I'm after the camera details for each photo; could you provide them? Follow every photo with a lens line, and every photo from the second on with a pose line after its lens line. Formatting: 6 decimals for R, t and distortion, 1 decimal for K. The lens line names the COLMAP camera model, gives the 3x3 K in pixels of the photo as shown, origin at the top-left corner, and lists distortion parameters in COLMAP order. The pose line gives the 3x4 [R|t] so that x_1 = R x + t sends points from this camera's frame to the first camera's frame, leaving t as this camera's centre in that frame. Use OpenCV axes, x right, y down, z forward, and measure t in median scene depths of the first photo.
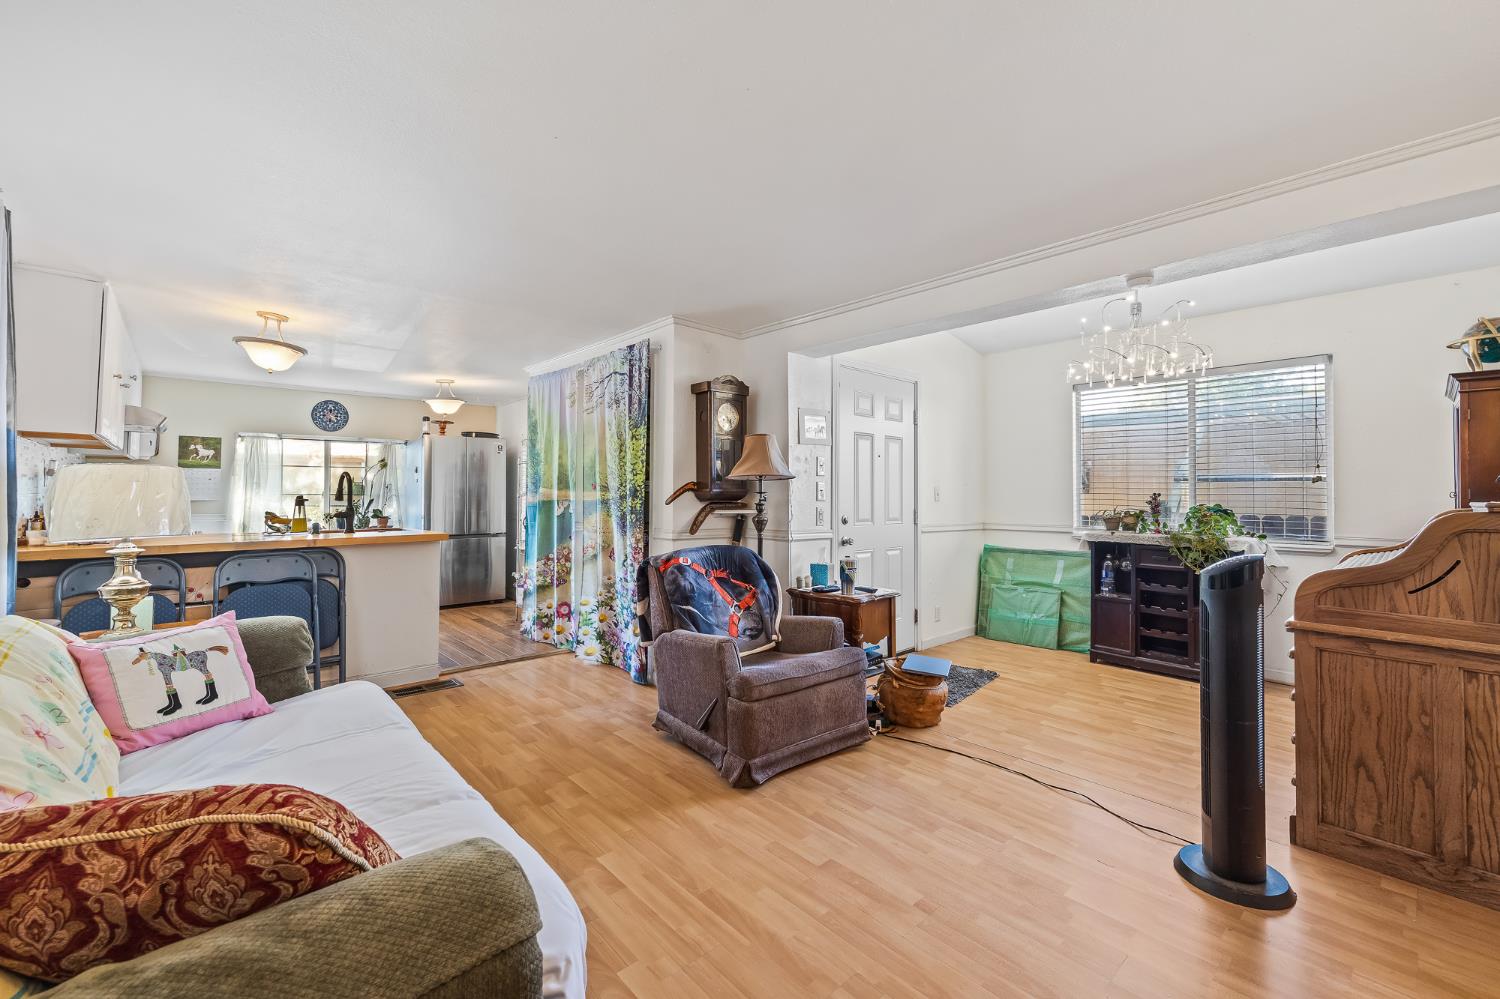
lens RADIAL K [[611.1, 0, 739.7], [0, 611.1, 484.8], [0, 0, 1]] dist [0.000297, 0.000954]
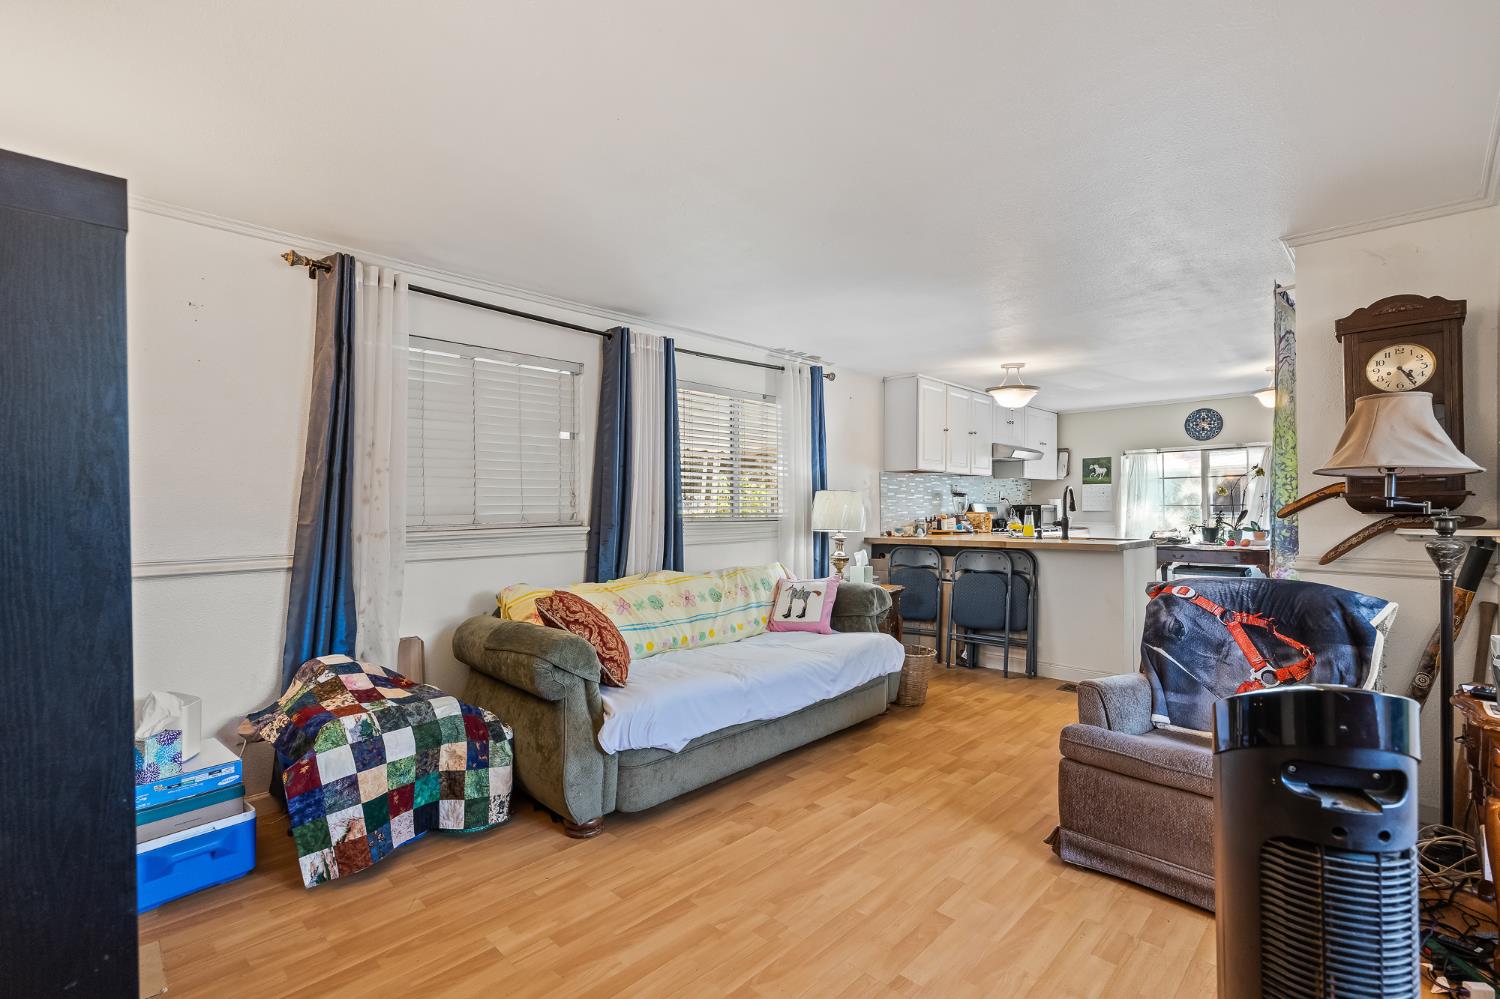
lens RADIAL K [[675.7, 0, 750.0], [0, 675.7, 504.7], [0, 0, 1]] dist [-0.000841, 0.000450]
pose [[0.072762, -0.008240, -0.997315, 0.456956], [0.021933, 0.999737, -0.006660, 0.008063], [0.997108, -0.021390, 0.072923, 0.271195]]
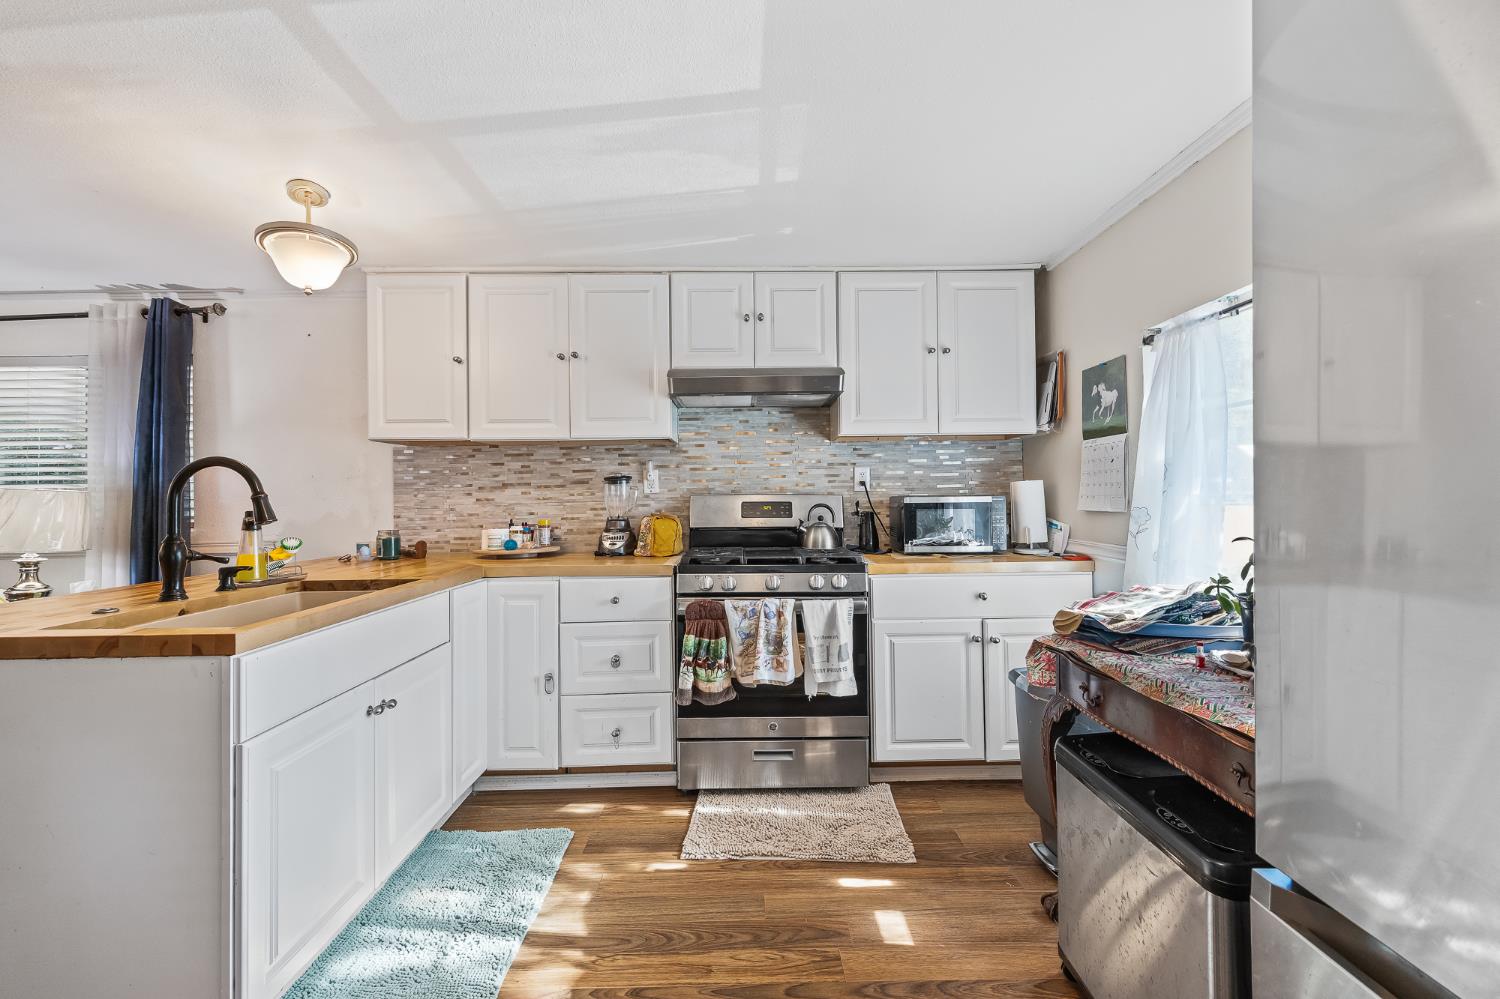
lens RADIAL K [[611.1, 0, 754.6], [0, 611.1, 495.9], [0, 0, 1]] dist [0.000297, 0.000954]
pose [[-0.655065, 0.001868, -0.755571, -0.474342], [0.024462, 0.999525, -0.018737, 0.019621], [0.755177, -0.030757, -0.654799, 1.304441]]
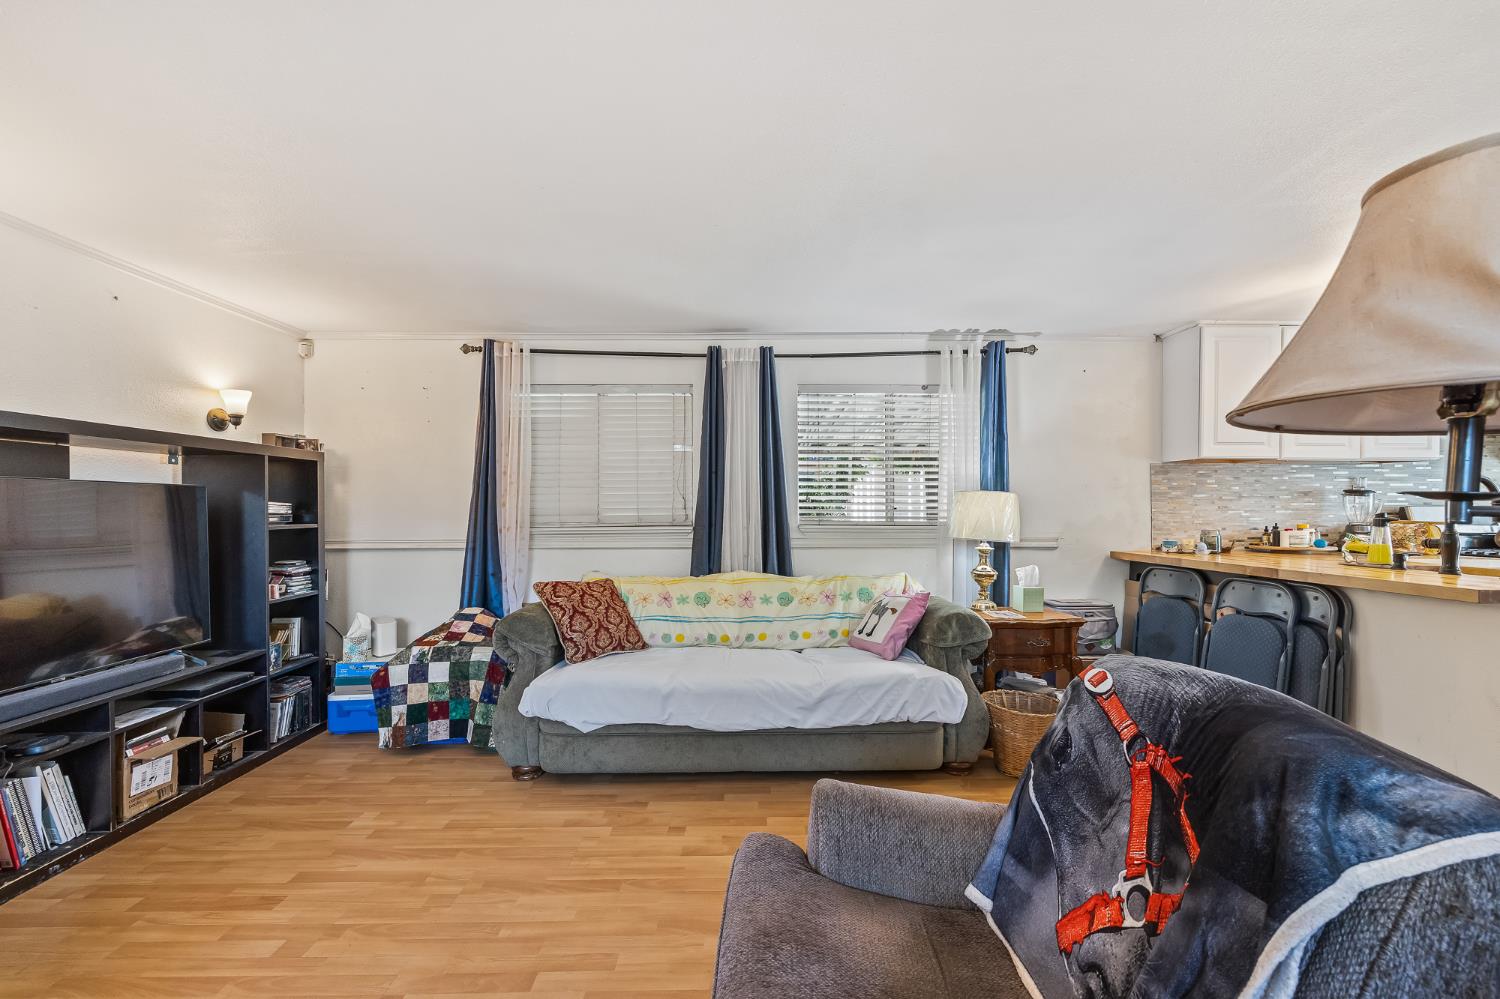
lens RADIAL K [[611.1, 0, 747.7], [0, 611.1, 503.9], [0, 0, 1]] dist [0.000297, 0.000954]
pose [[-0.656271, -0.011510, -0.754437, 0.229556], [0.009369, 0.999682, -0.023402, 0.013367], [0.754467, -0.022426, -0.655955, 0.712325]]
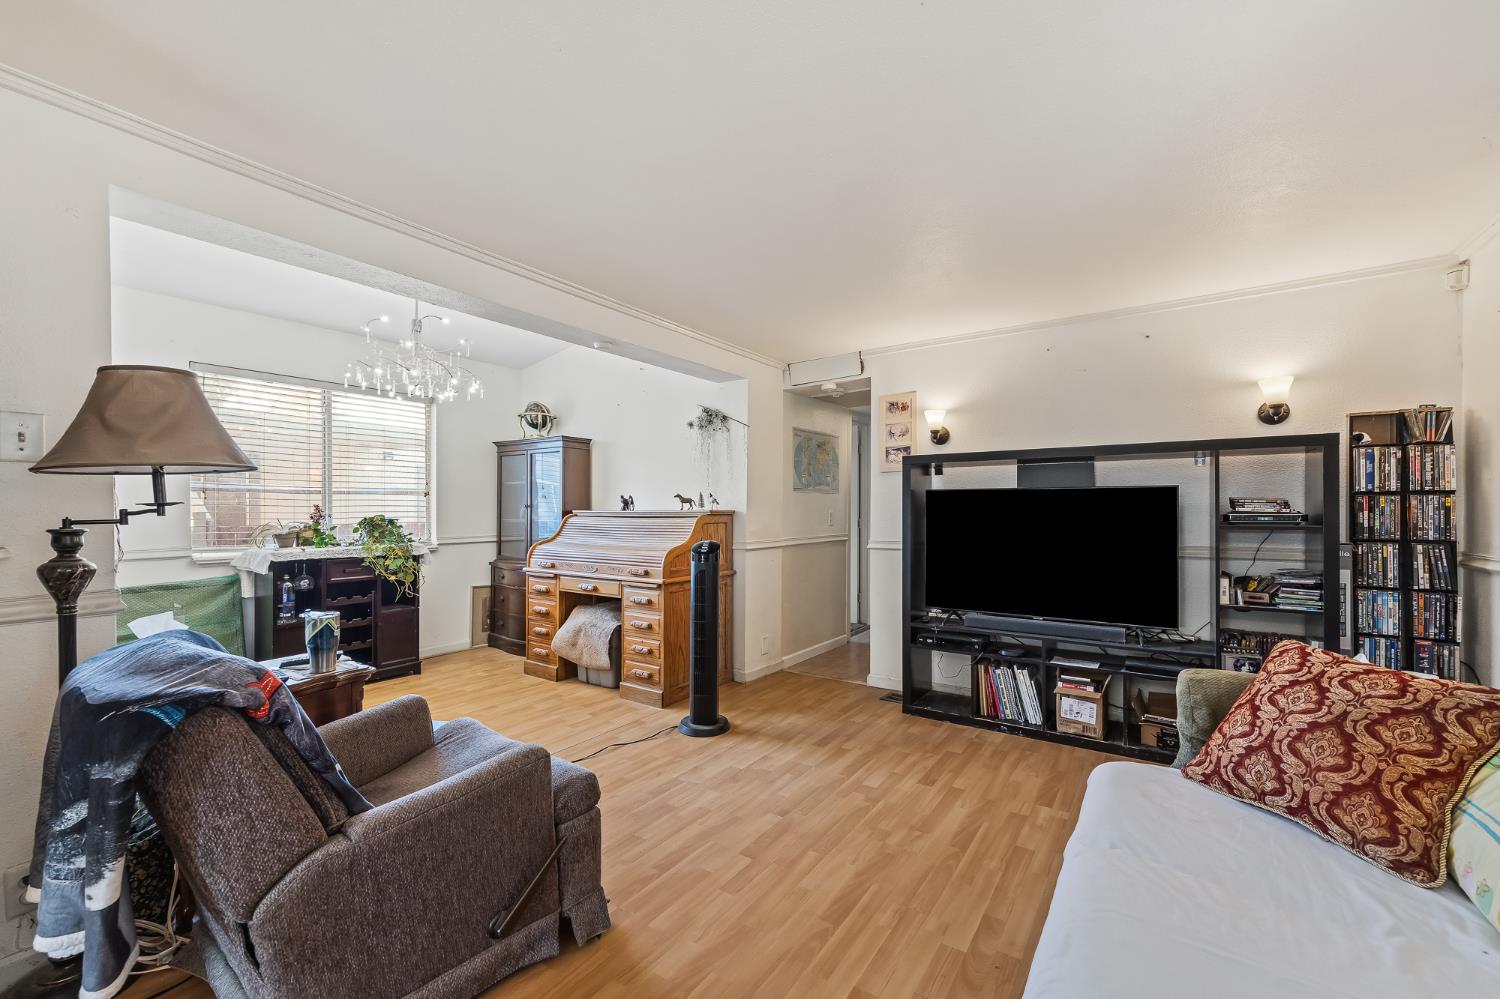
lens RADIAL K [[611.1, 0, 753.3], [0, 611.1, 507.6], [0, 0, 1]] dist [0.000297, 0.000954]
pose [[-0.243559, -0.003353, 0.969880, -0.363843], [-0.016080, 0.999871, -0.000582, 0.007322], [-0.969753, -0.015737, -0.243581, 0.516777]]
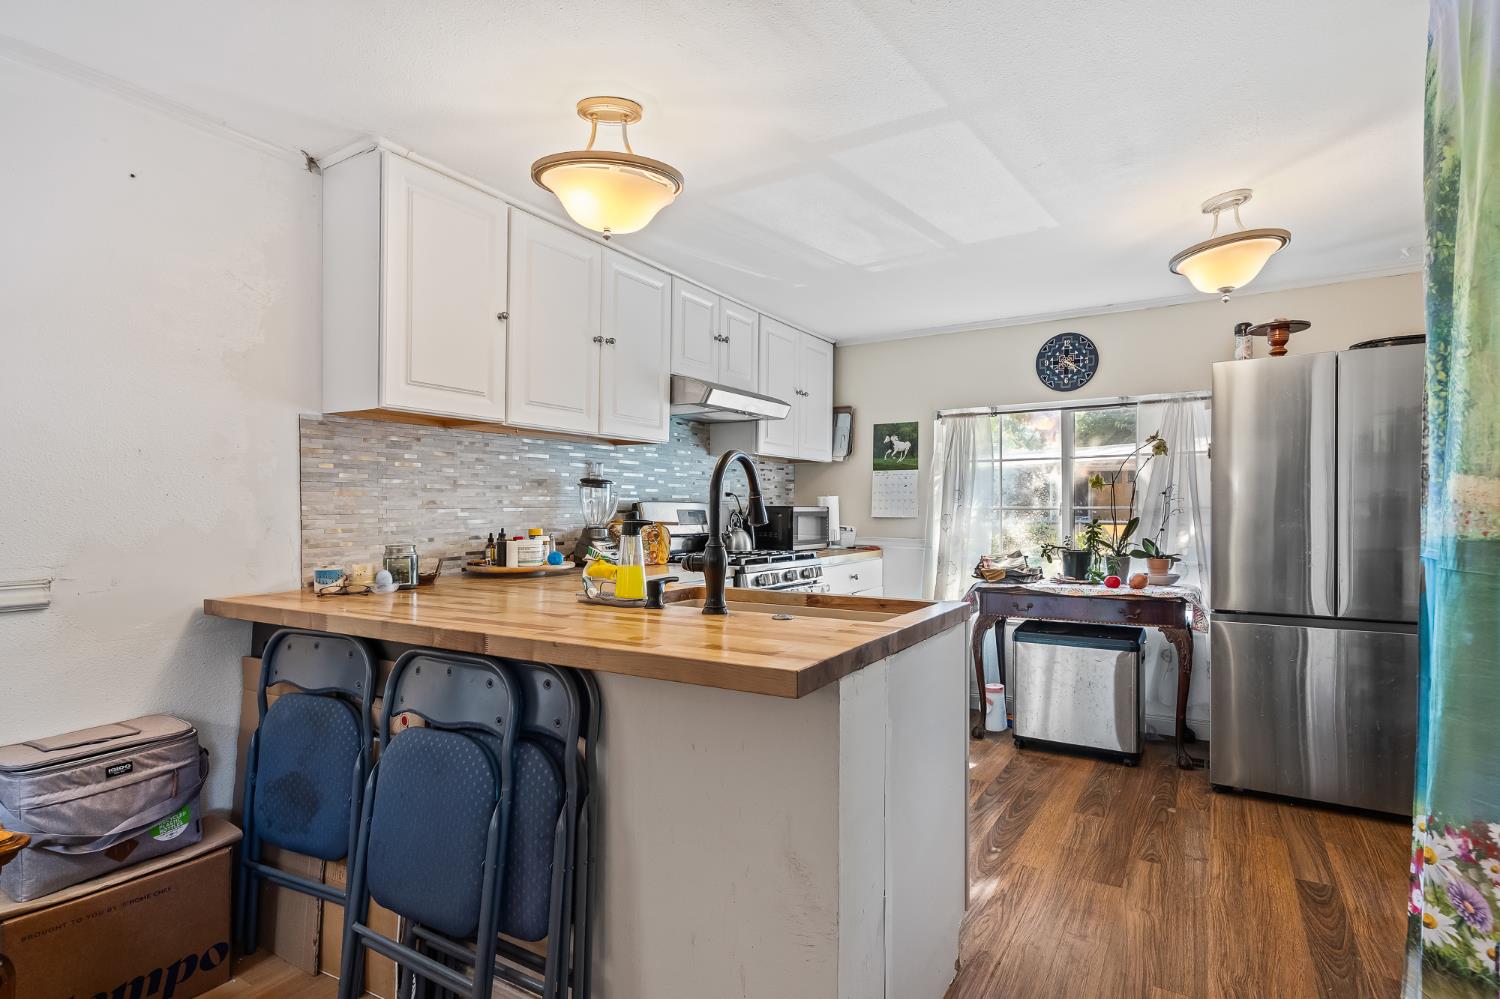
lens RADIAL K [[750.5, 0, 756.7], [0, 750.5, 519.9], [0, 0, 1]] dist [-0.002974, -0.001637]
pose [[0.292814, 0.014175, -0.956064, -0.160688], [0.016210, 0.999673, 0.019786, 0.010790], [0.956032, -0.021291, 0.292488, 0.727413]]
